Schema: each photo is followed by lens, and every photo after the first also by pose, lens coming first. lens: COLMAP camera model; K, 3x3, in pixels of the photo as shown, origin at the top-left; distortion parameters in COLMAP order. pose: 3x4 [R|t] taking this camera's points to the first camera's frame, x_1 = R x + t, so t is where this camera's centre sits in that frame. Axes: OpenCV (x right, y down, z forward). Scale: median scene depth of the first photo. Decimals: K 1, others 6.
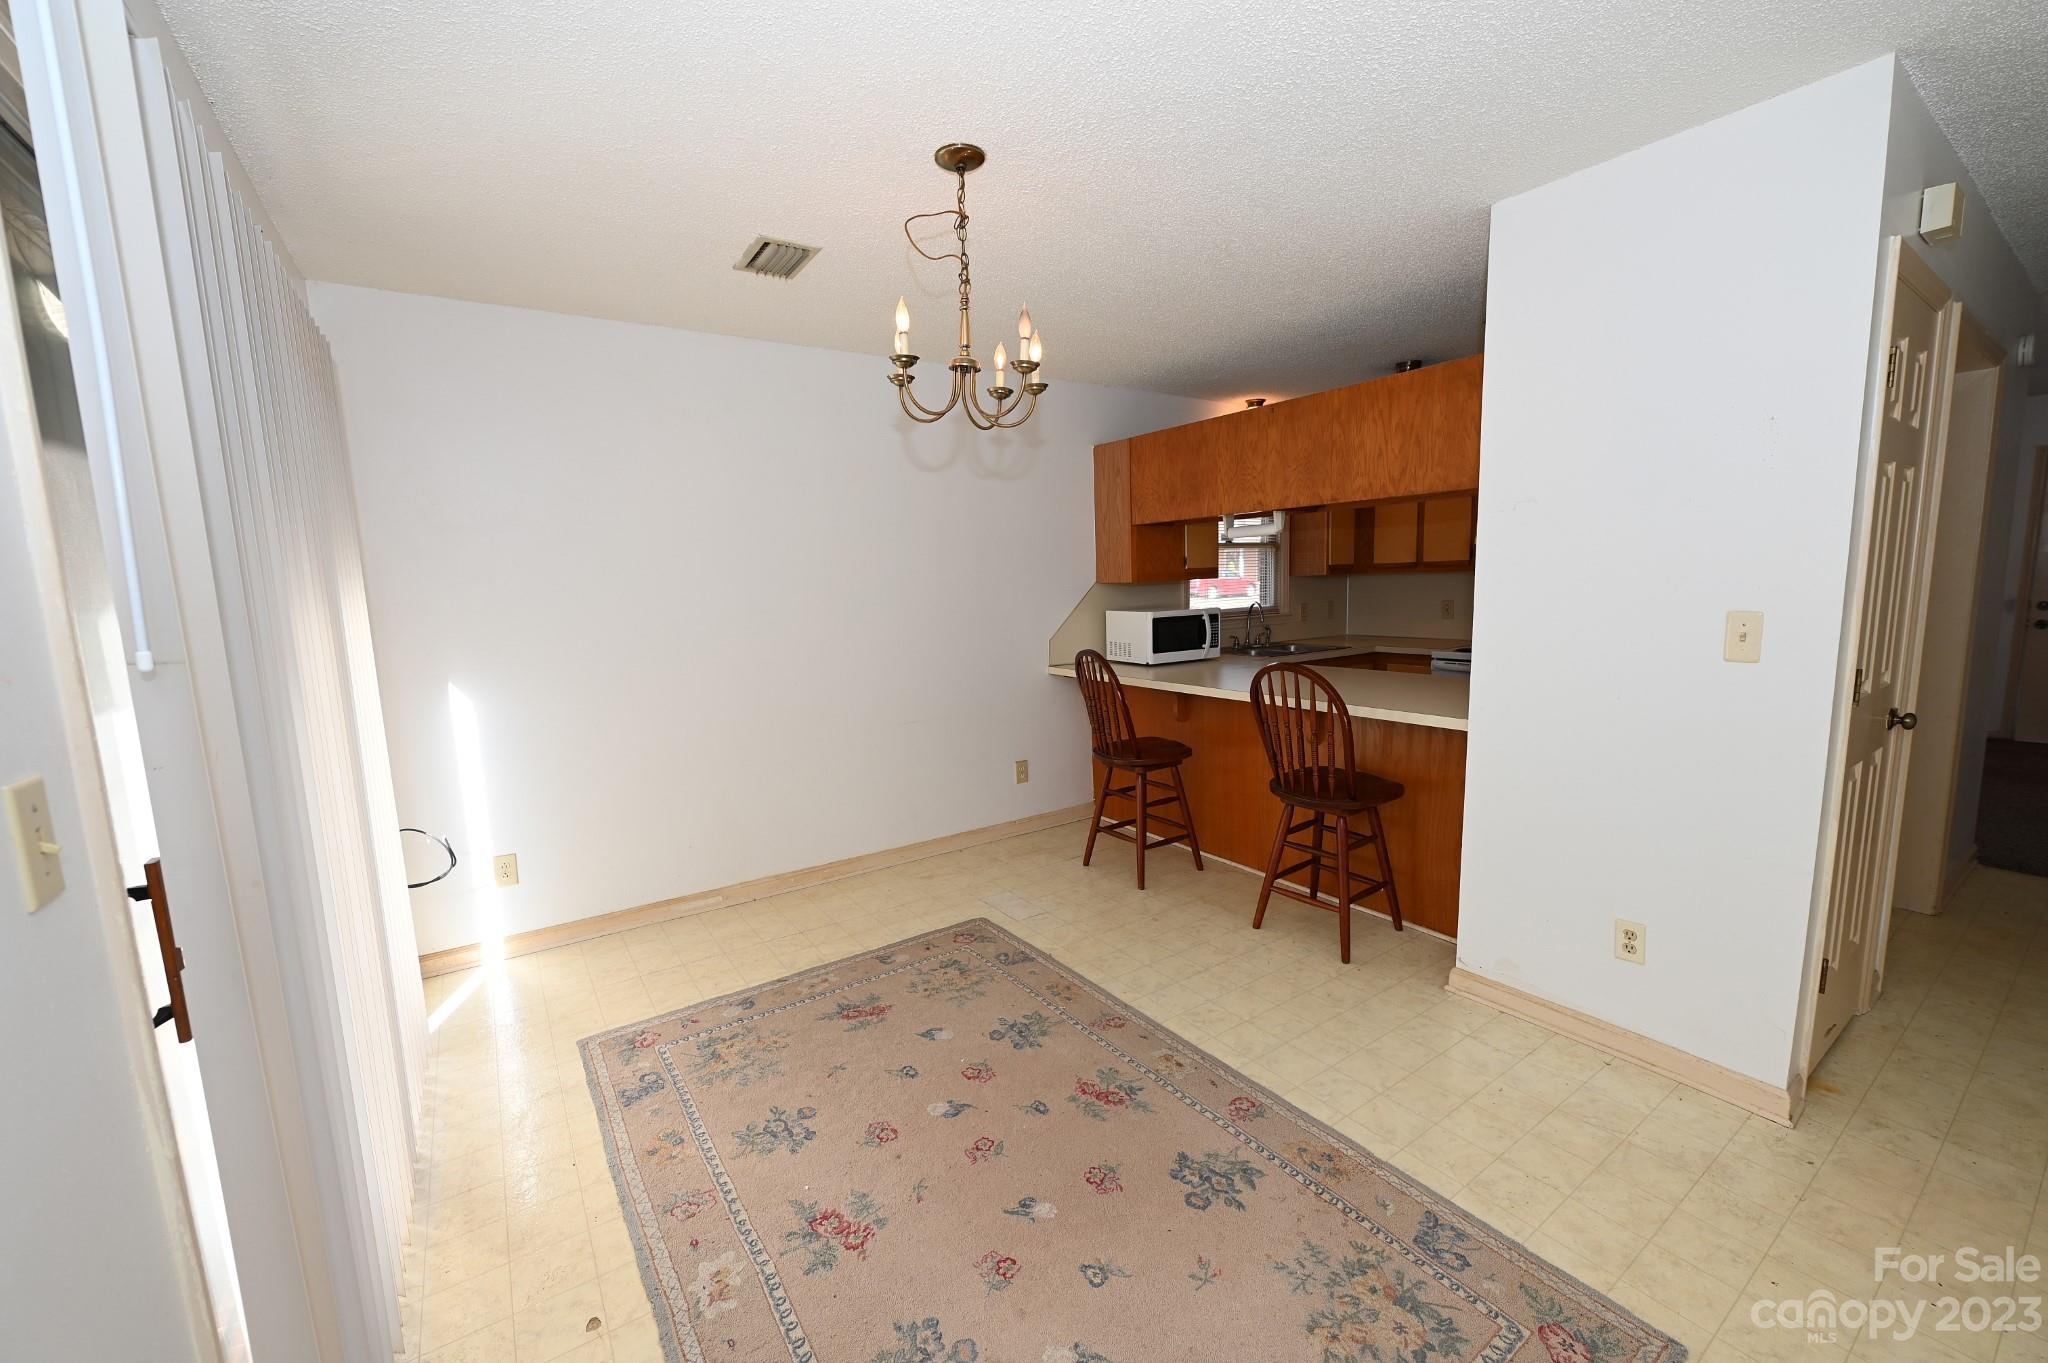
lens RADIAL K [[807.3, 0, 1019.5], [0, 807.3, 688.5], [0, 0, 1]] dist [-0.008040, -0.000550]
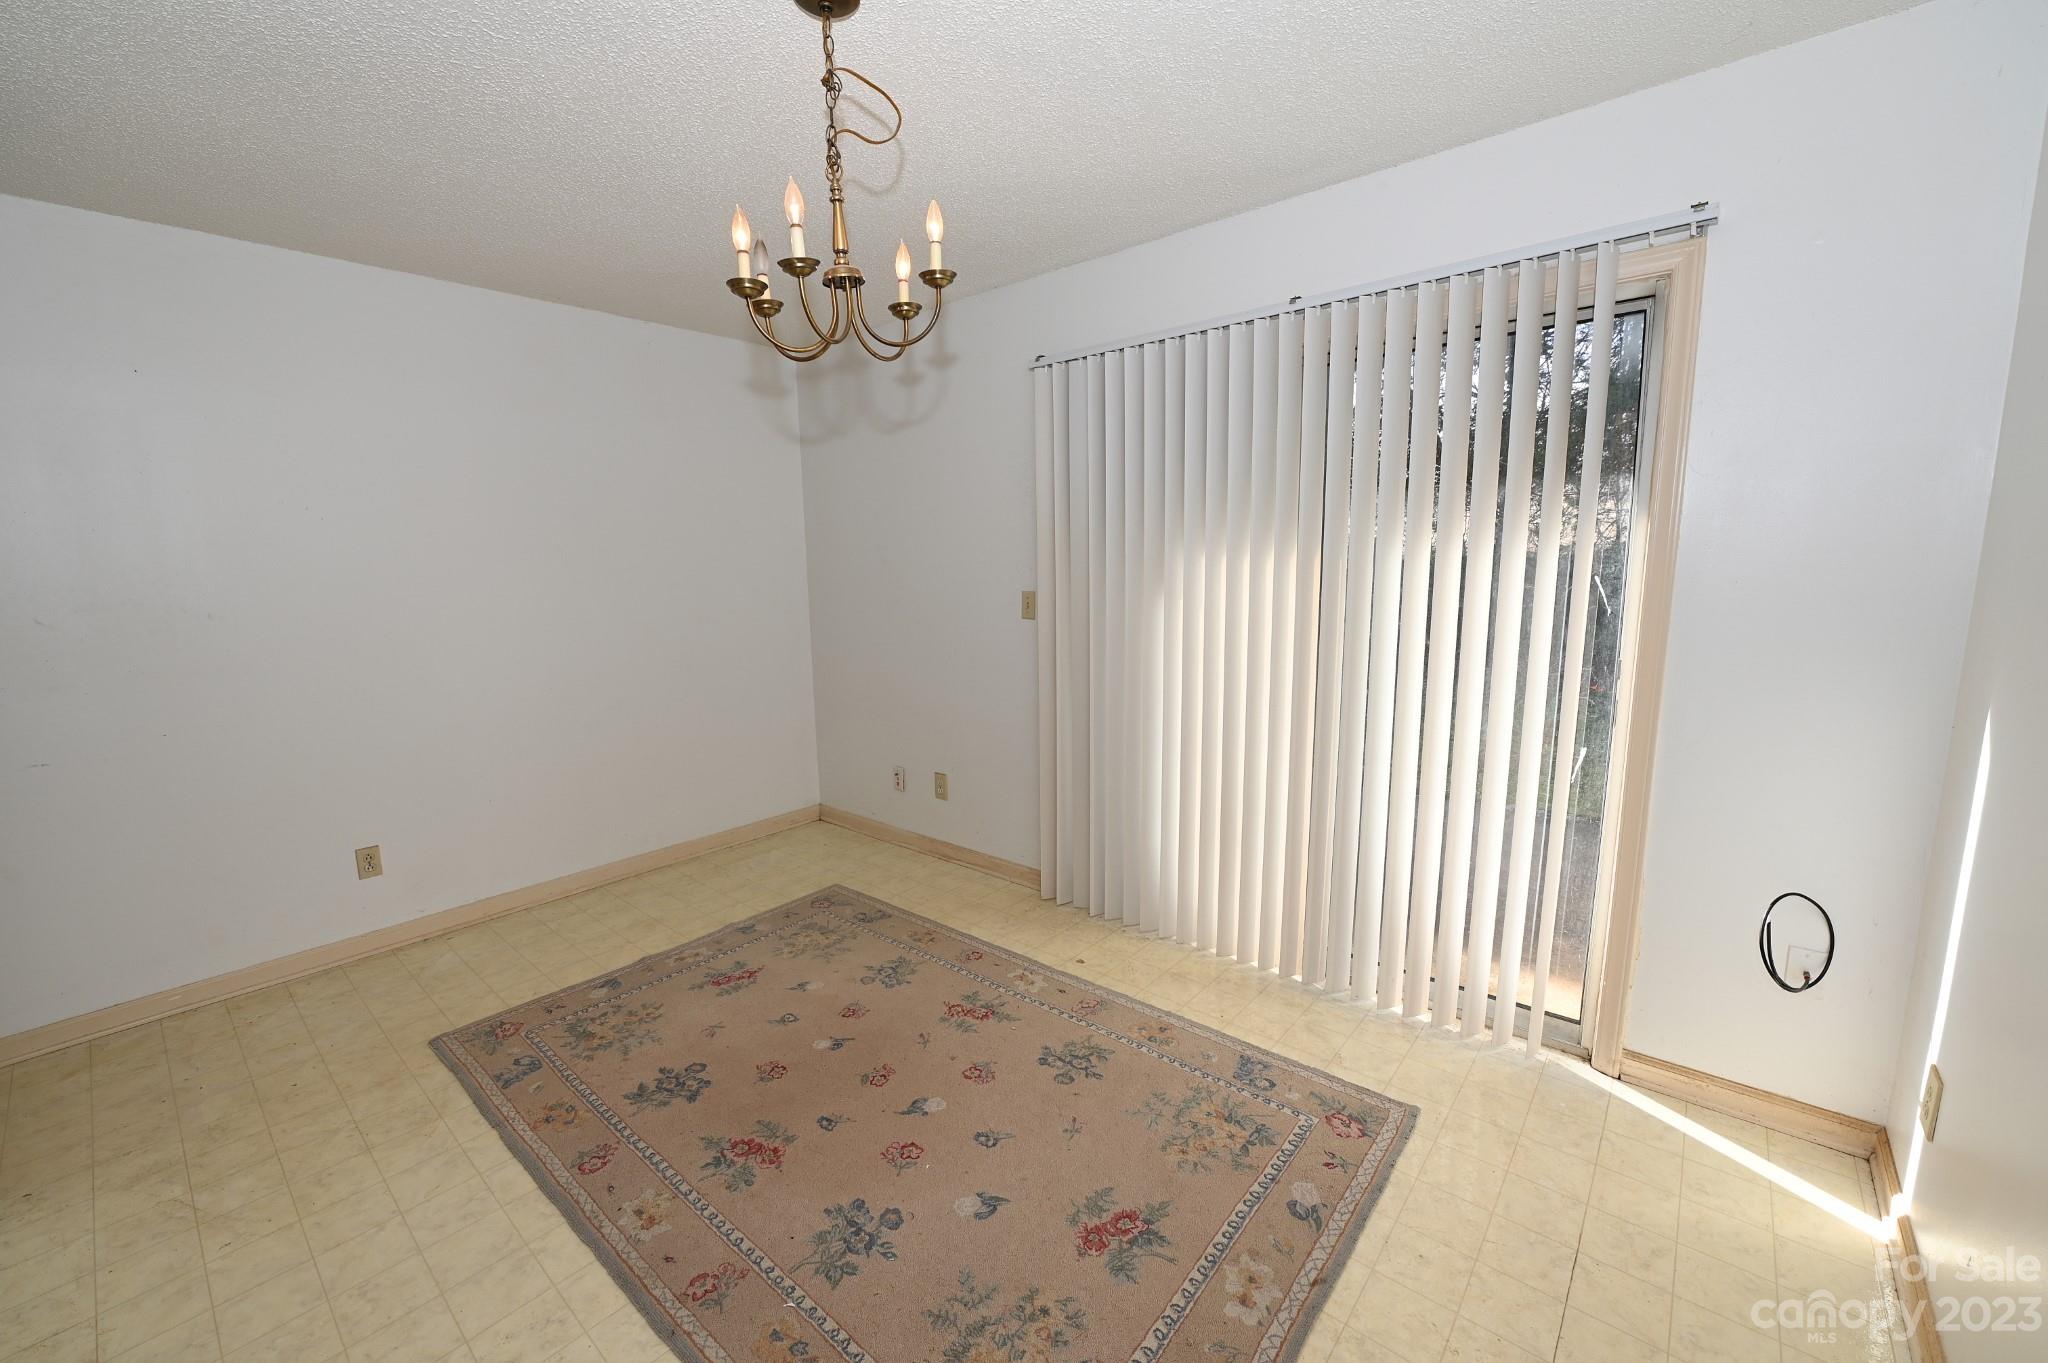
lens RADIAL K [[813.6, 0, 1017.9], [0, 813.6, 682.9], [0, 0, 1]] dist [-0.008739, -0.000258]
pose [[-0.965315, 0.089188, -0.245382, -0.003317], [0.013801, 0.955961, 0.293169, -0.218182], [0.260723, 0.279614, -0.924034, 1.585926]]
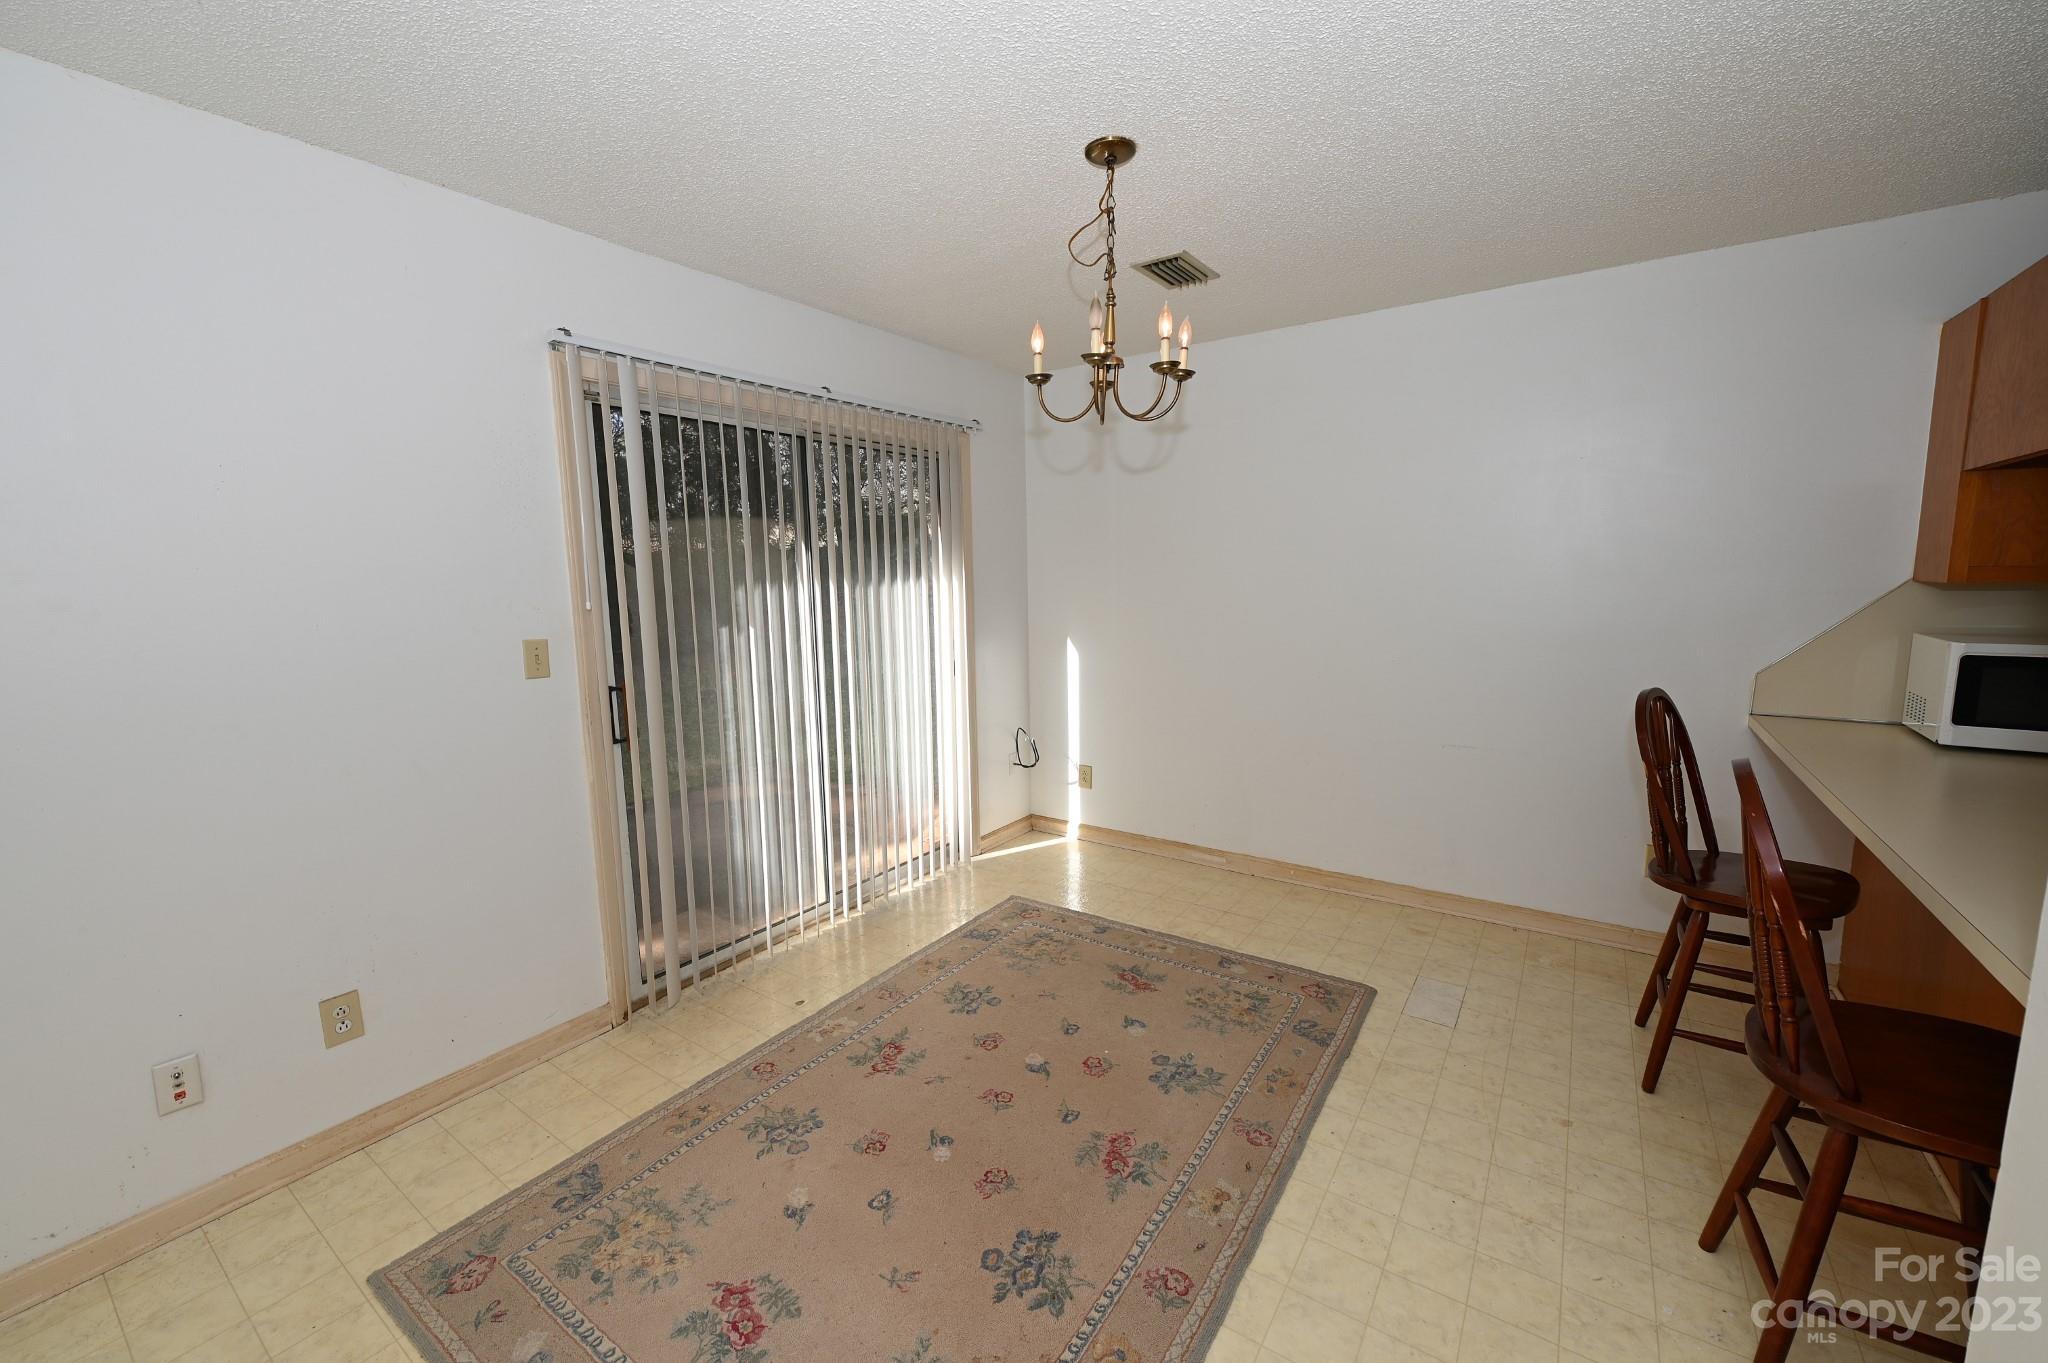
lens RADIAL K [[807.3, 0, 1019.5], [0, 807.3, 688.5], [0, 0, 1]] dist [-0.008040, -0.000550]
pose [[0.356403, 0.155821, -0.921247, 0.737438], [-0.122152, 0.985303, 0.119399, -0.096033], [0.926313, 0.069978, 0.370199, 0.477703]]
